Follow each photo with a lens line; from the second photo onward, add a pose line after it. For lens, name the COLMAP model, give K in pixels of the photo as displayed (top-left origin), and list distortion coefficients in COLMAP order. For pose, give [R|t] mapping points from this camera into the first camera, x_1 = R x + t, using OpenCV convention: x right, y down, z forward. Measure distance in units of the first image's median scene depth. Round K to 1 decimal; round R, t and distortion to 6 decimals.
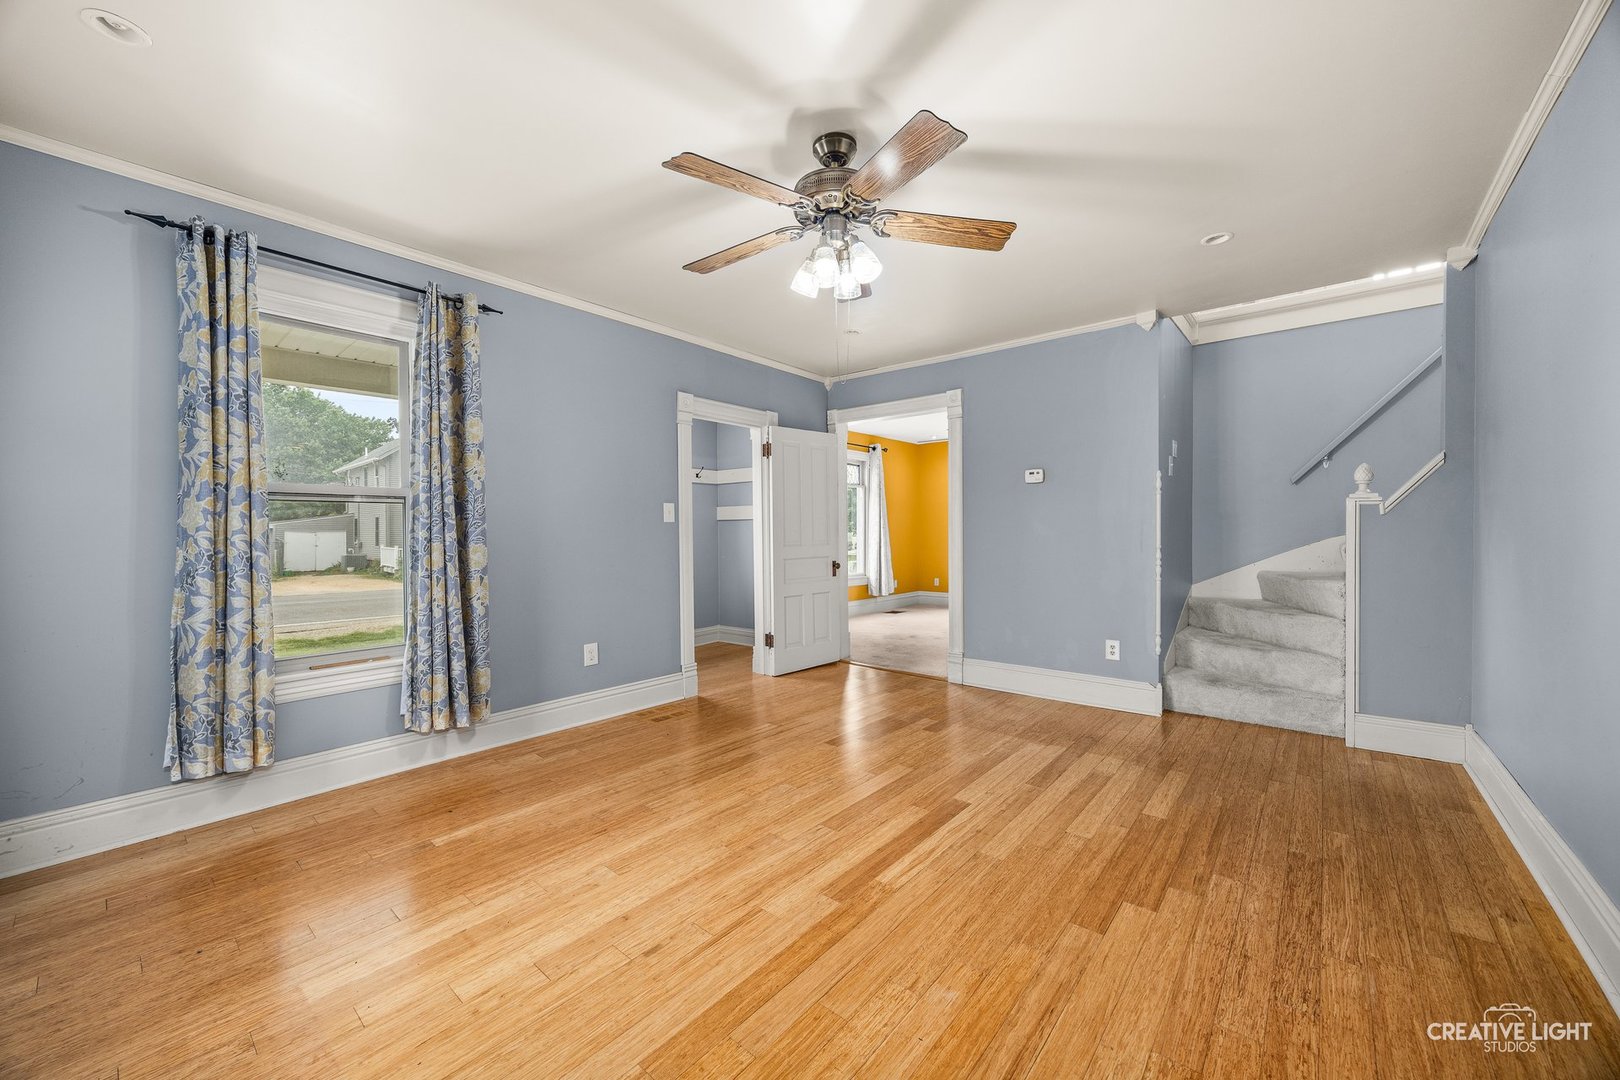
lens RADIAL K [[625.2, 0, 818.9], [0, 625.2, 546.1], [0, 0, 1]] dist [-0.003295, -0.000186]
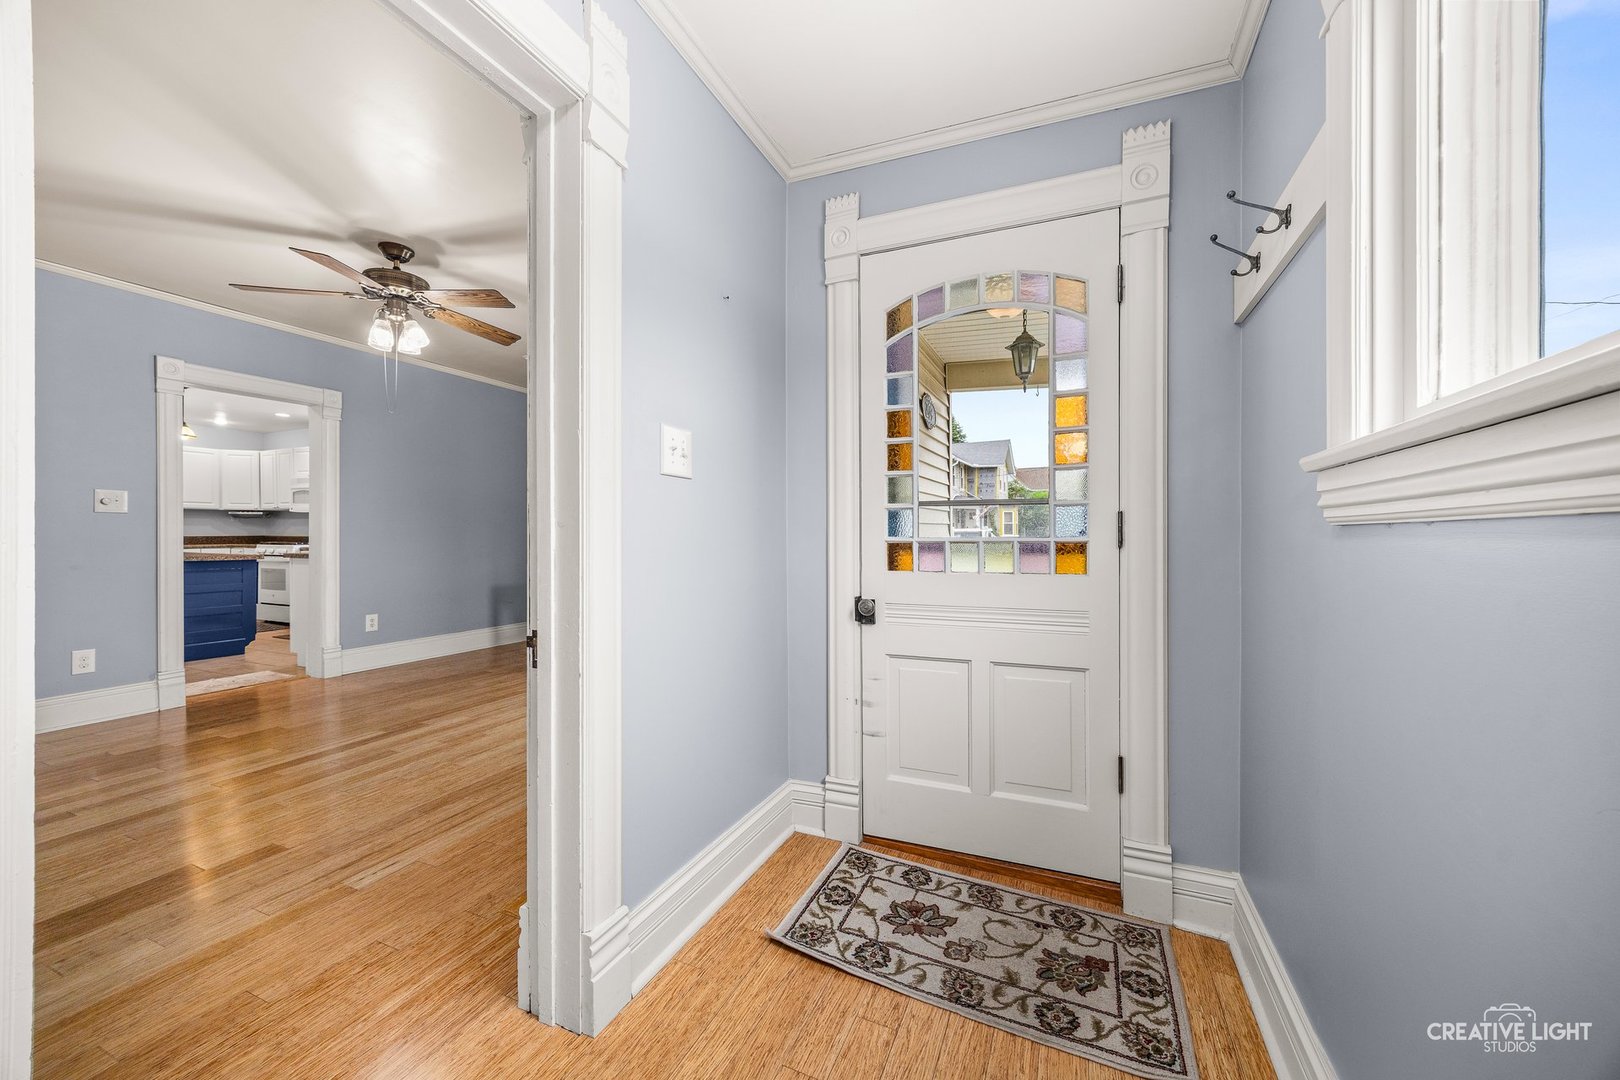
lens RADIAL K [[625.2, 0, 810.4], [0, 625.2, 539.0], [0, 0, 1]] dist [-0.003295, -0.000186]
pose [[-0.962654, 0.007548, -0.270628, -0.400624], [0.003881, 0.999893, 0.014085, 0.003948], [0.270706, 0.012509, -0.962581, 2.137035]]
